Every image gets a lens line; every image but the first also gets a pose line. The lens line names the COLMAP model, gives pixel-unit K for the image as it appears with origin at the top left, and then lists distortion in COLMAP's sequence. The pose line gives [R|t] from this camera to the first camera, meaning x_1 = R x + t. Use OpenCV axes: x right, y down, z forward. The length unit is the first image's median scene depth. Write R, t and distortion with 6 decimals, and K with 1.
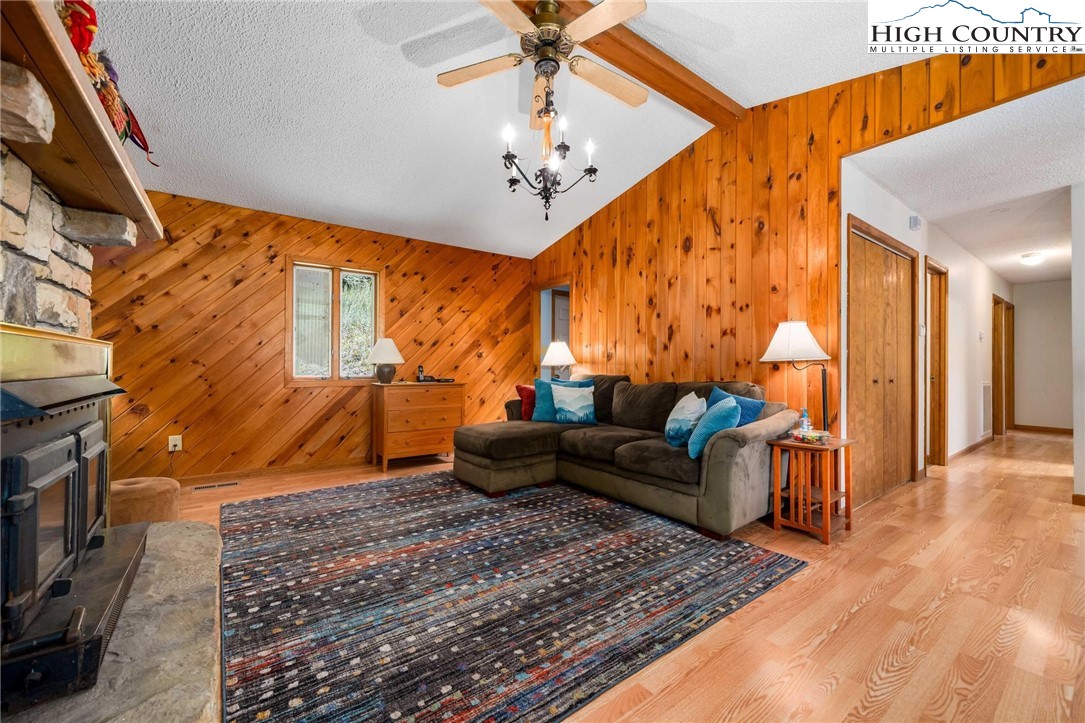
lens RADIAL K [[426.0, 0, 543.6], [0, 426.0, 364.7], [0, 0, 1]] dist [-0.000814, 0.000039]
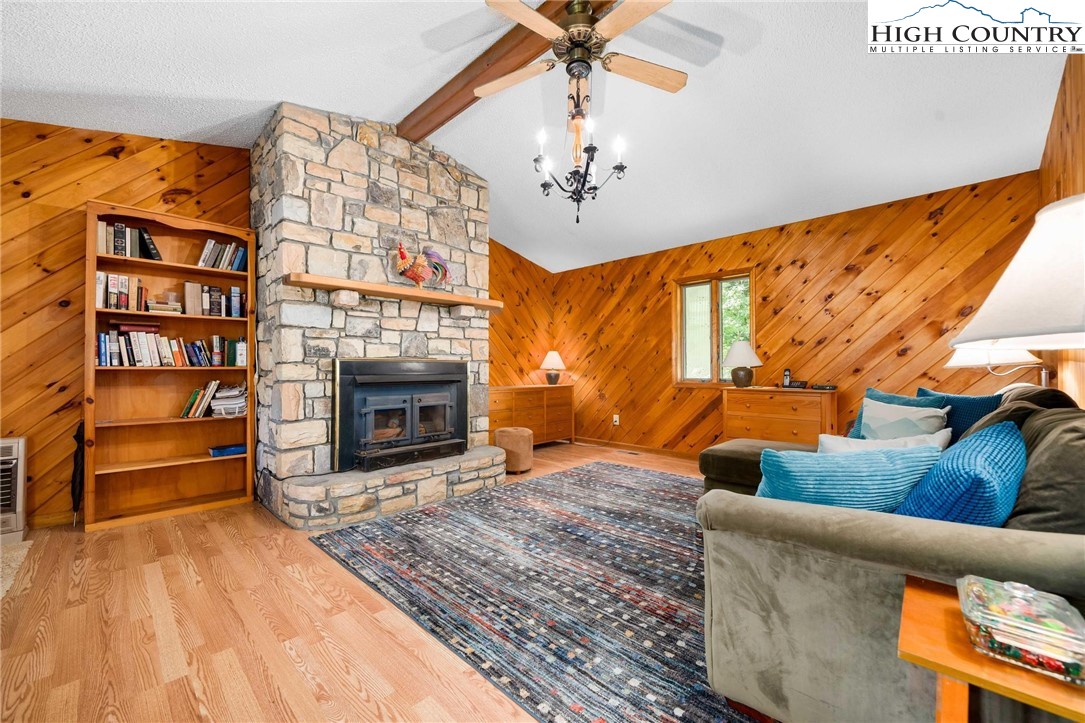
lens RADIAL K [[418.9, 0, 543.2], [0, 418.9, 365.5], [0, 0, 1]] dist [-0.003282, -0.000098]
pose [[0.177124, -0.014029, -0.984088, 0.861934], [0.006910, 0.999891, -0.013010, 0.005501], [0.984164, -0.004496, 0.177202, 0.673716]]
